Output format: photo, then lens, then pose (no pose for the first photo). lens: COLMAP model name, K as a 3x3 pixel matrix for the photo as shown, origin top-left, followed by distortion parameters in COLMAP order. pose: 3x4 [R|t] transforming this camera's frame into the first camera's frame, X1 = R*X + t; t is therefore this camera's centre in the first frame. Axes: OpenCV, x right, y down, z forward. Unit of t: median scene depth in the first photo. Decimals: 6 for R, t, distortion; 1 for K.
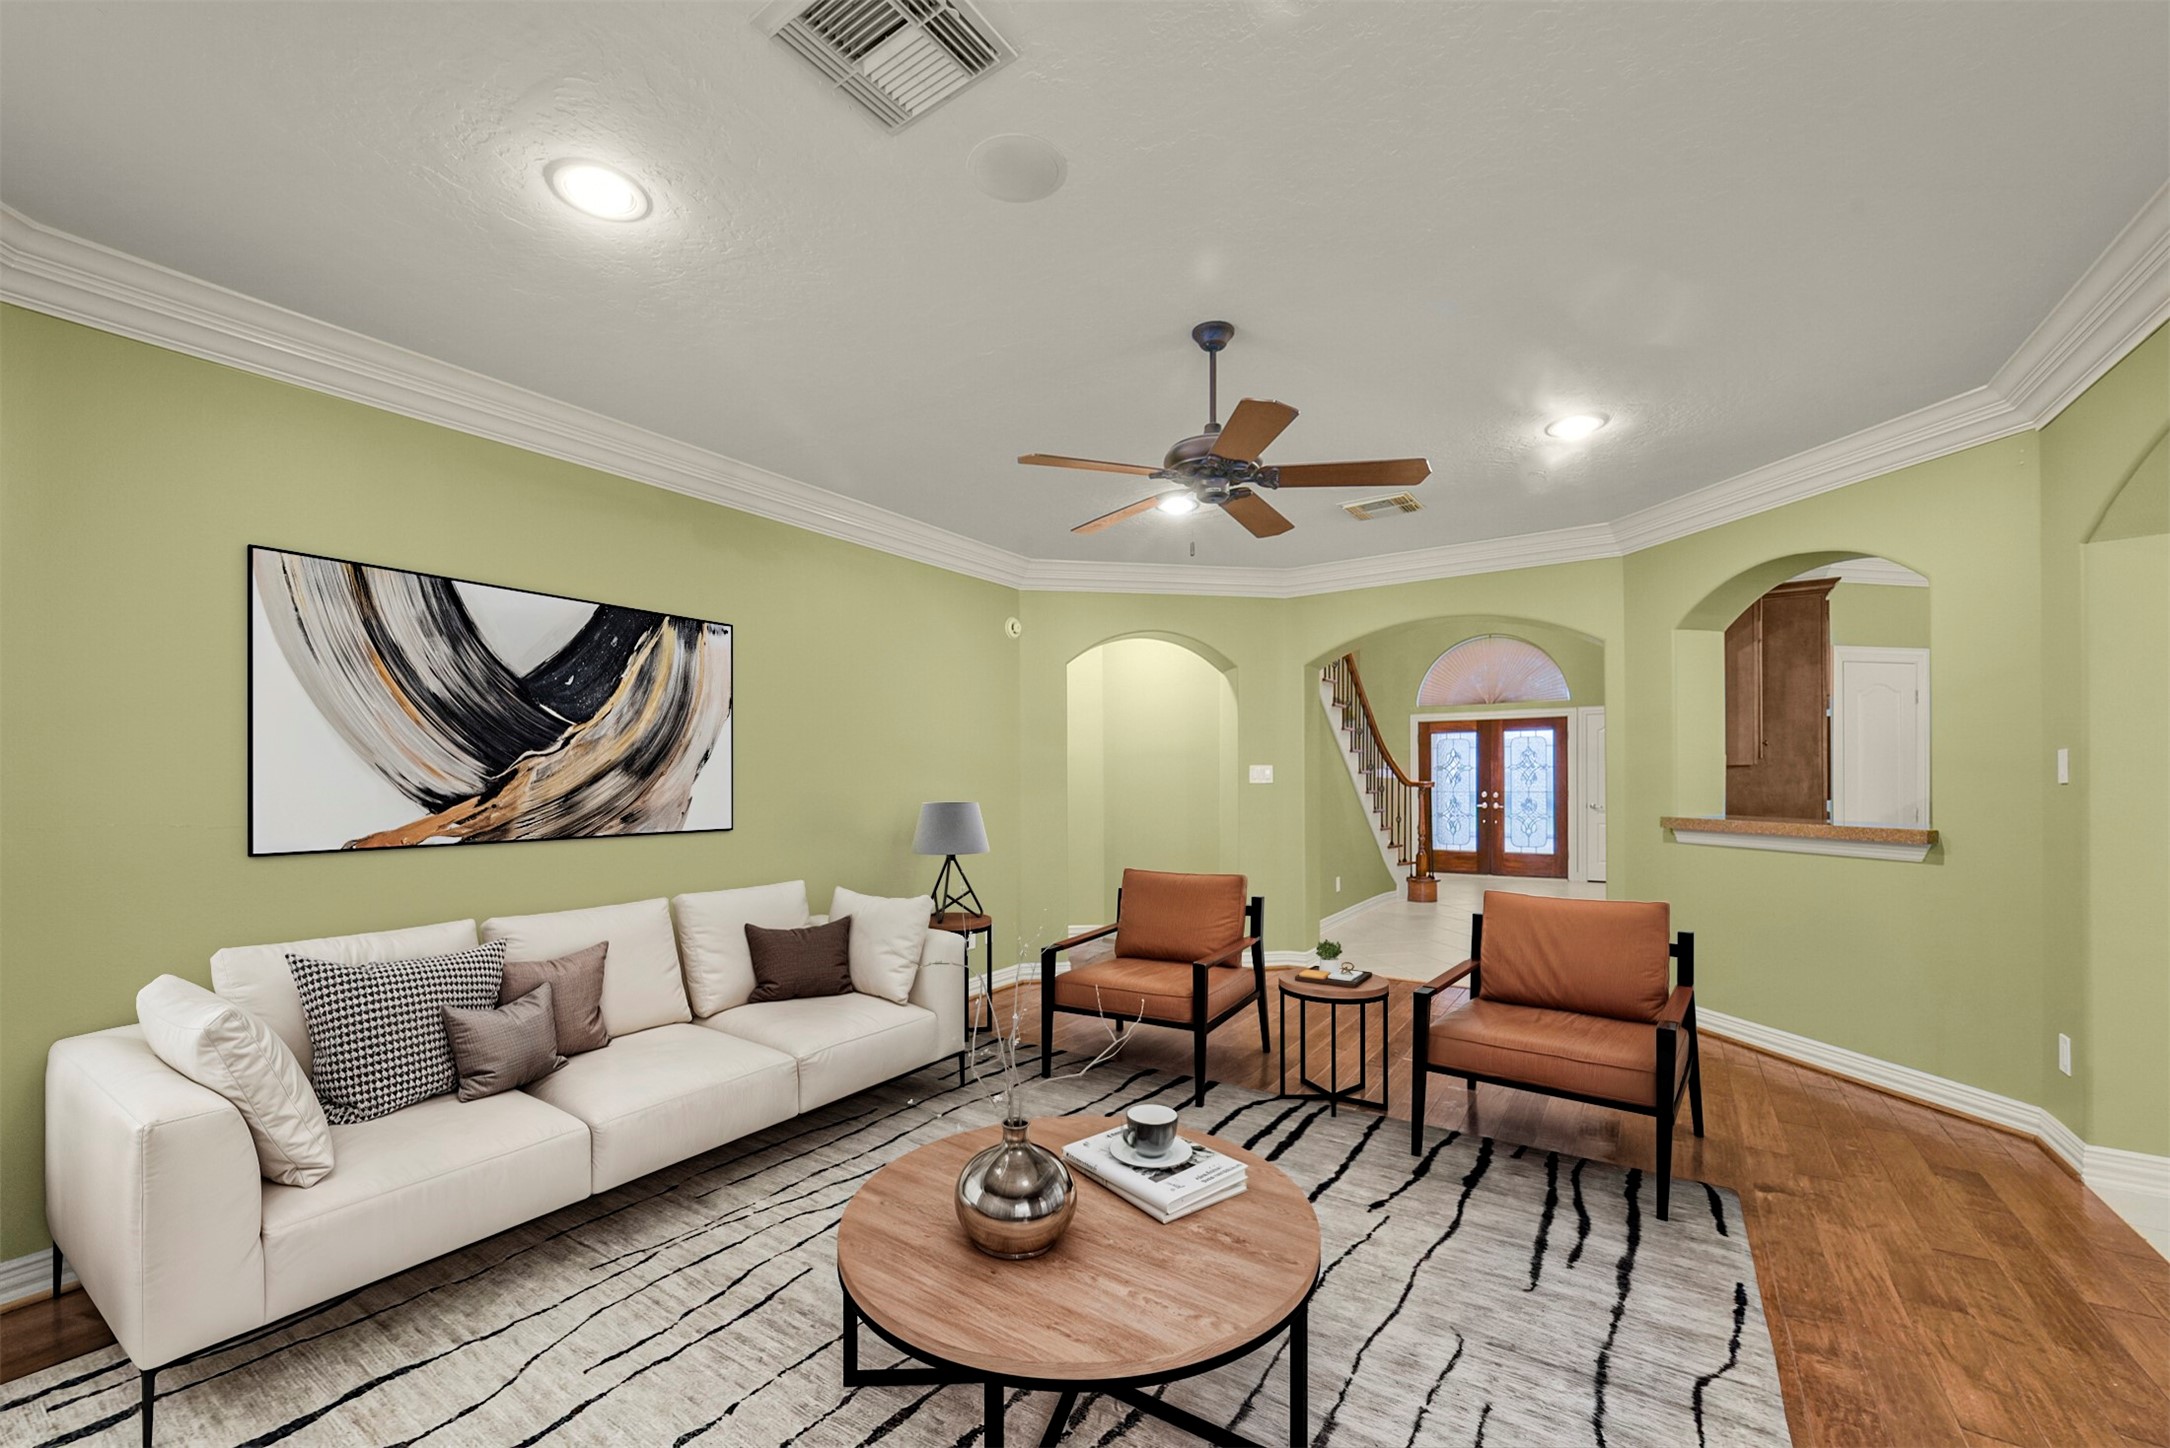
lens RADIAL K [[850.7, 0, 1082.5], [0, 850.7, 772.9], [0, 0, 1]] dist [-0.000456, -0.000074]
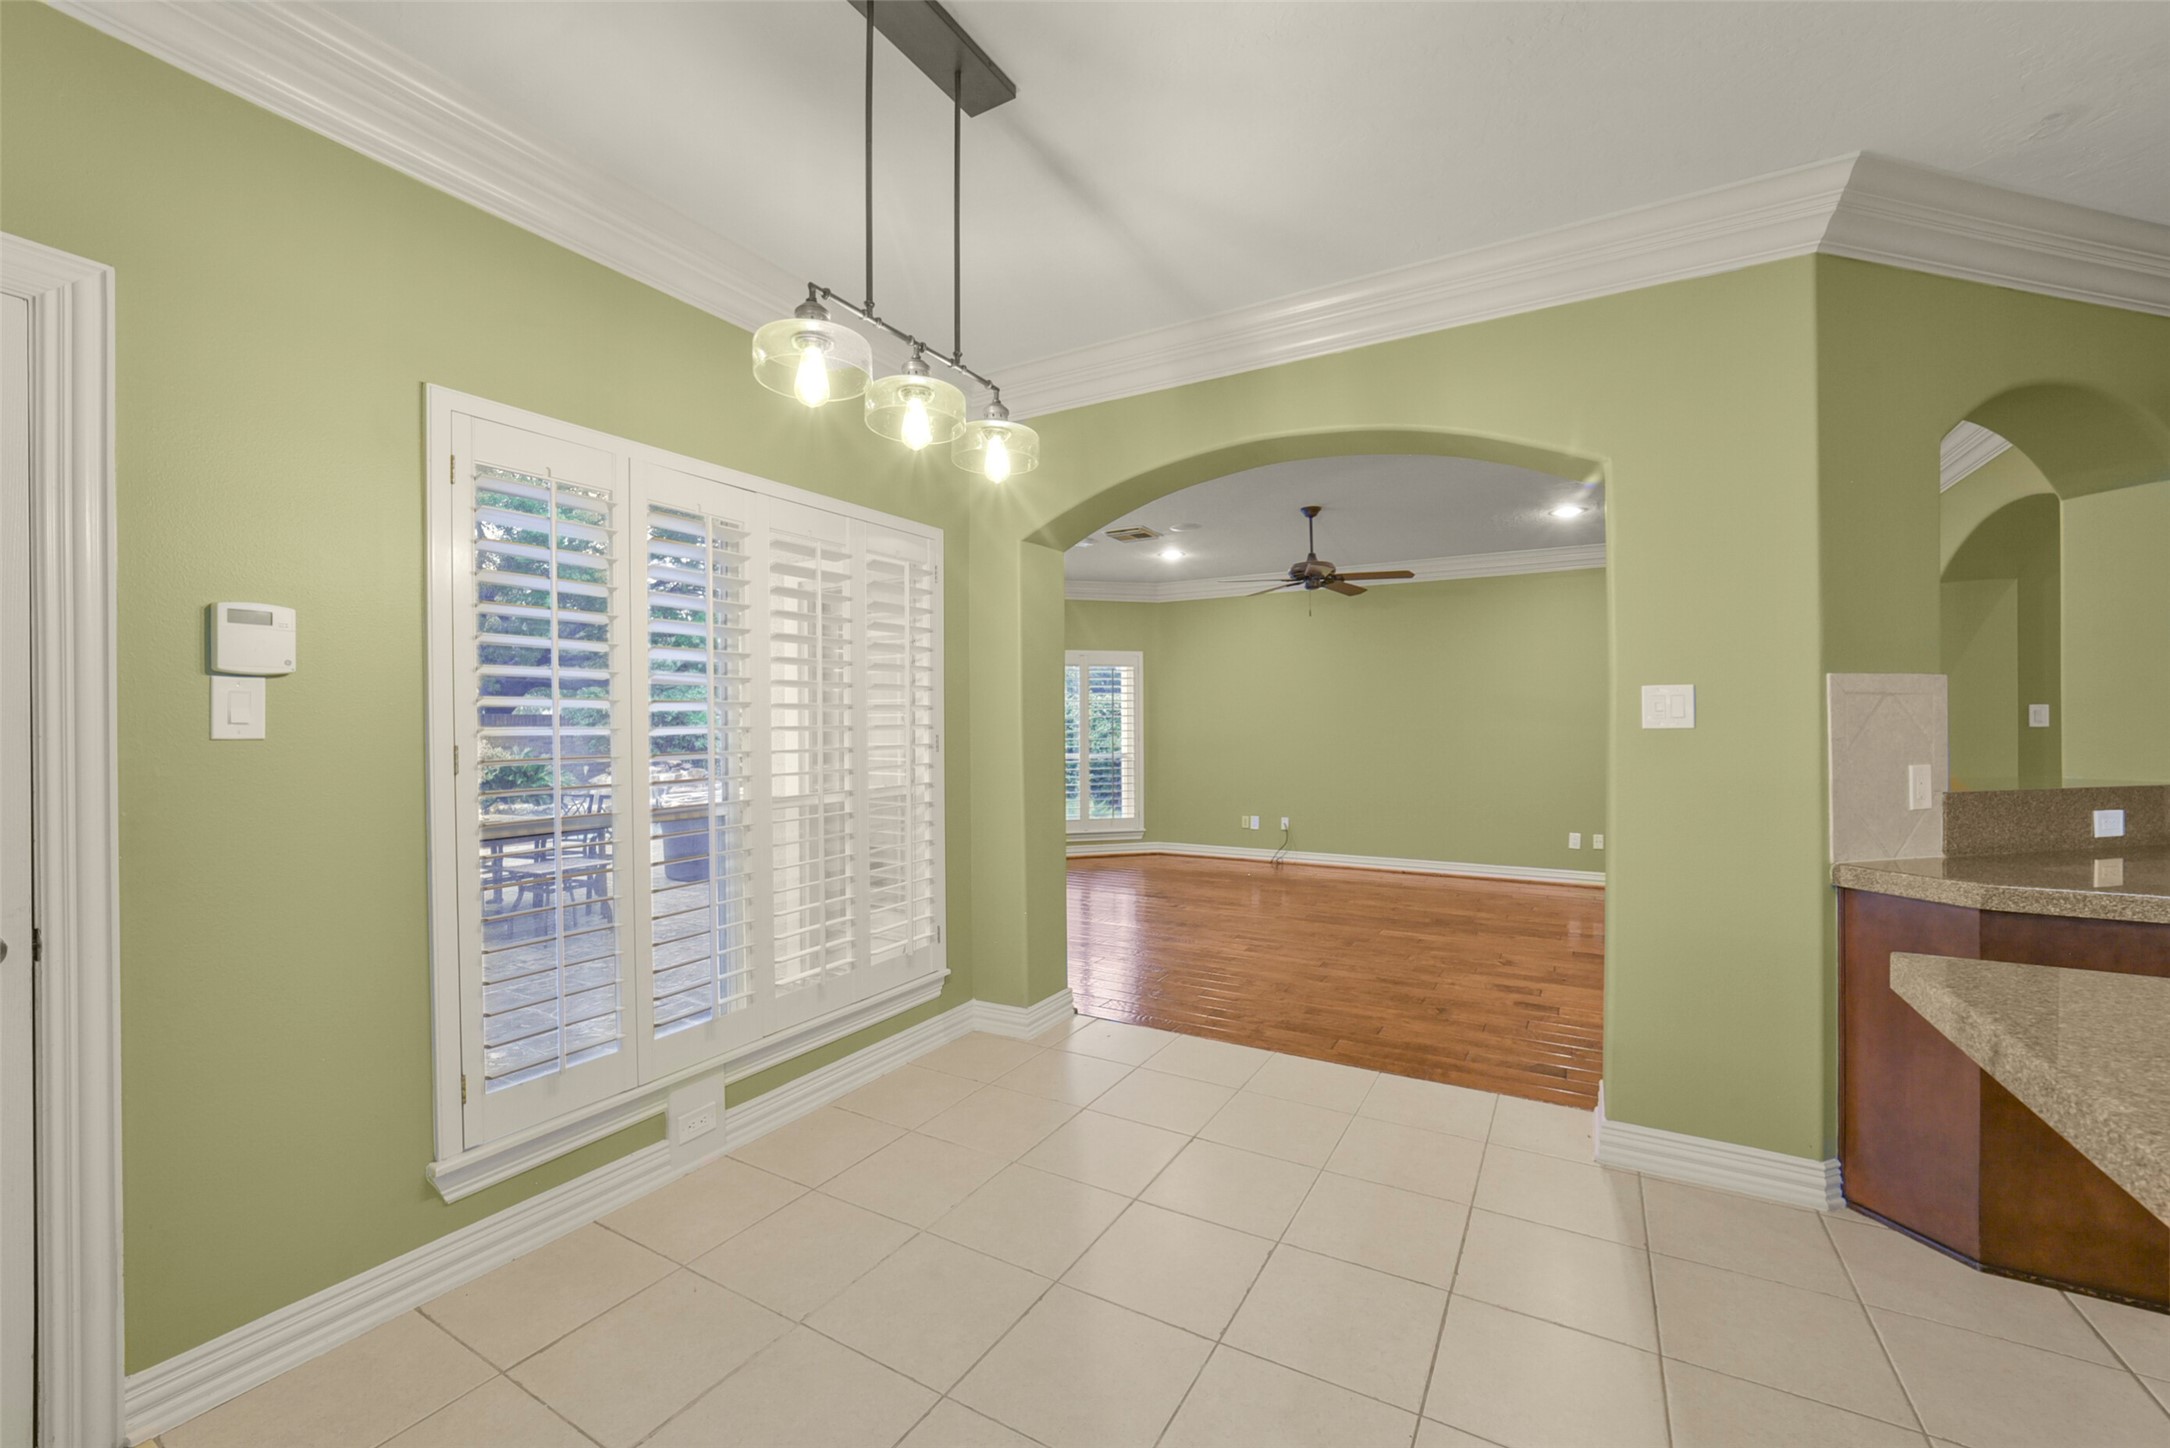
lens RADIAL K [[842.0, 0, 1114.8], [0, 842.0, 727.8], [0, 0, 1]] dist [-0.000051, 0.000191]
pose [[0.081341, 0.001759, -0.996685, 2.356447], [0.008582, 0.999960, 0.002465, 0.012300], [0.996649, -0.008754, 0.081323, 0.378552]]
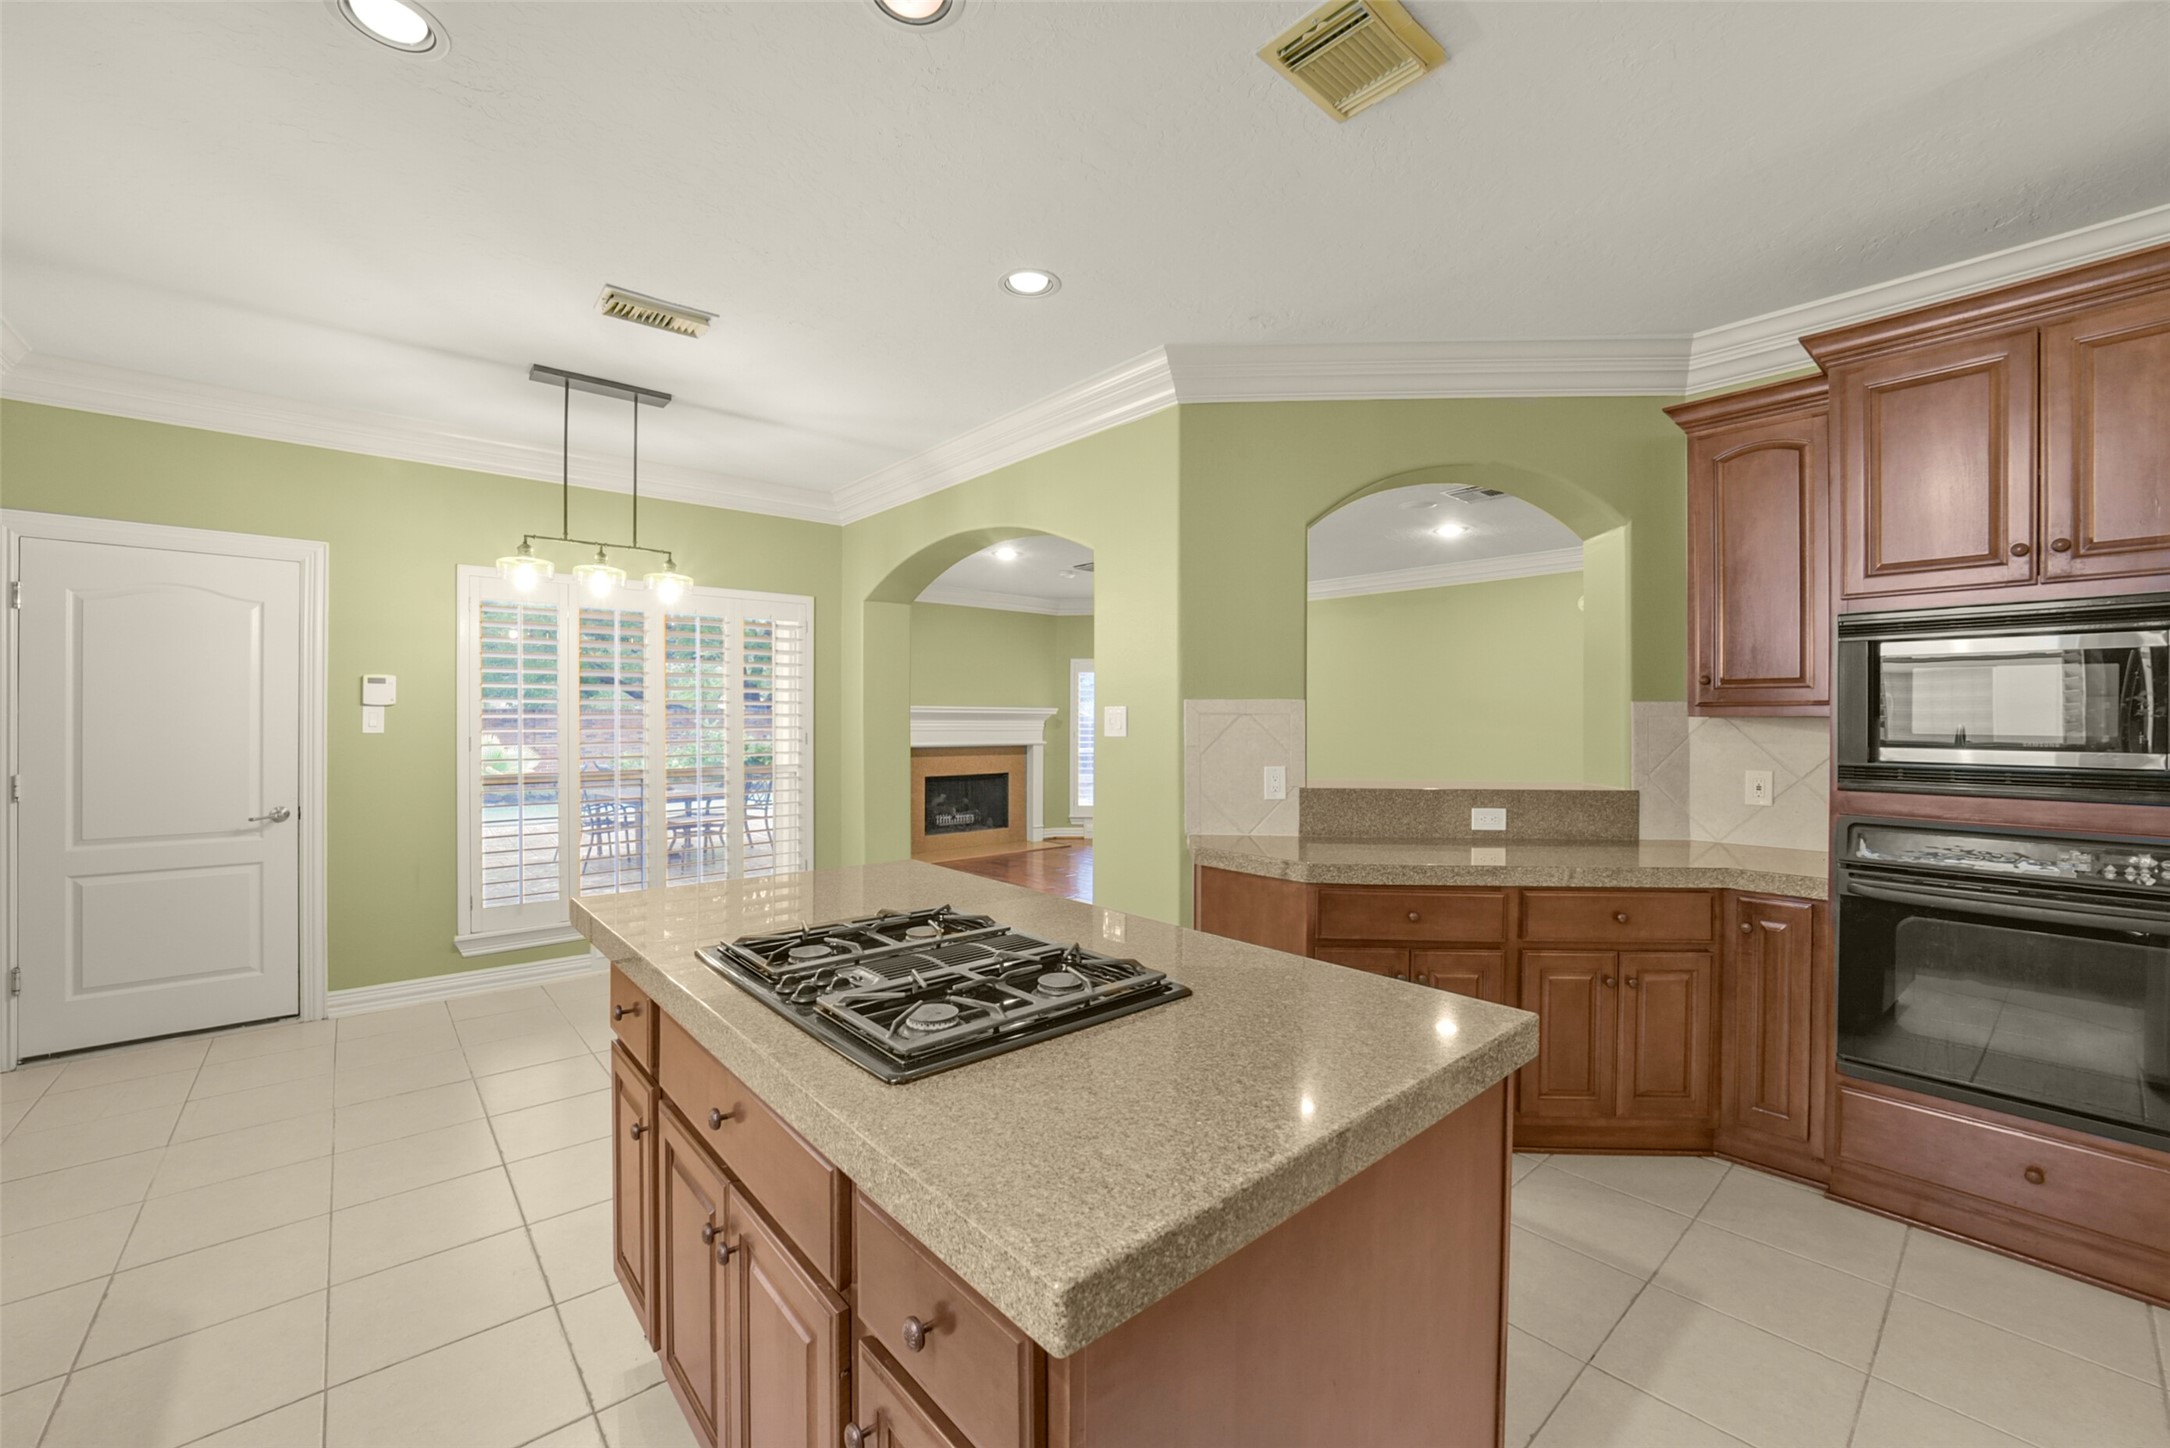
lens RADIAL K [[863.0, 0, 1085.0], [0, 863.0, 724.0], [0, 0, 1]] dist [0.000225, 0.000043]
pose [[-0.251882, 0.002166, -0.967755, 3.307847], [-0.000131, 0.999997, 0.002272, -0.019922], [0.967758, 0.000699, -0.251881, 2.393733]]
